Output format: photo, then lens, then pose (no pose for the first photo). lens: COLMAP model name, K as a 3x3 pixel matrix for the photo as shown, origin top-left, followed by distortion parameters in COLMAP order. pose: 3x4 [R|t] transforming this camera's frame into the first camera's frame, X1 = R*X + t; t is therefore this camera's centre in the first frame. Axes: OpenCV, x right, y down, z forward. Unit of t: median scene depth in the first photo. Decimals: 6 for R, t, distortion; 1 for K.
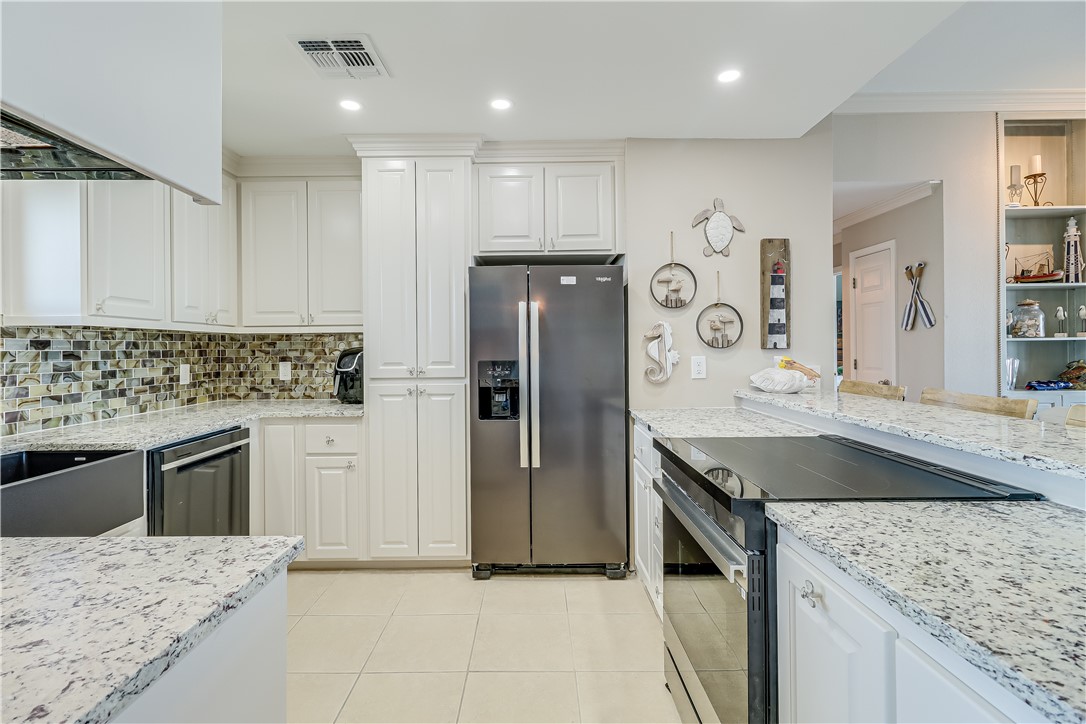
lens RADIAL K [[500.5, 0, 538.2], [0, 500.5, 347.6], [0, 0, 1]] dist [0.002148, 0.000051]
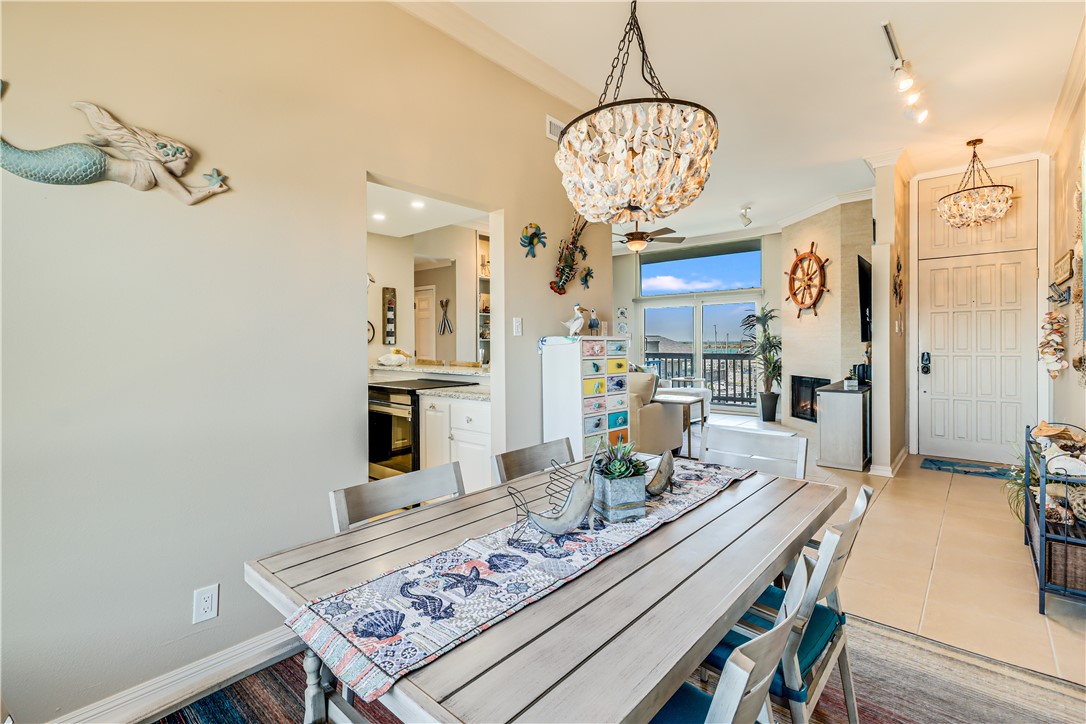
lens RADIAL K [[500.5, 0, 538.2], [0, 500.5, 347.6], [0, 0, 1]] dist [0.002148, 0.000051]
pose [[0.661281, -0.003017, 0.750132, -0.605607], [-0.002489, 0.999978, 0.006216, 0.002835], [-0.750134, -0.005977, 0.661258, -0.725816]]
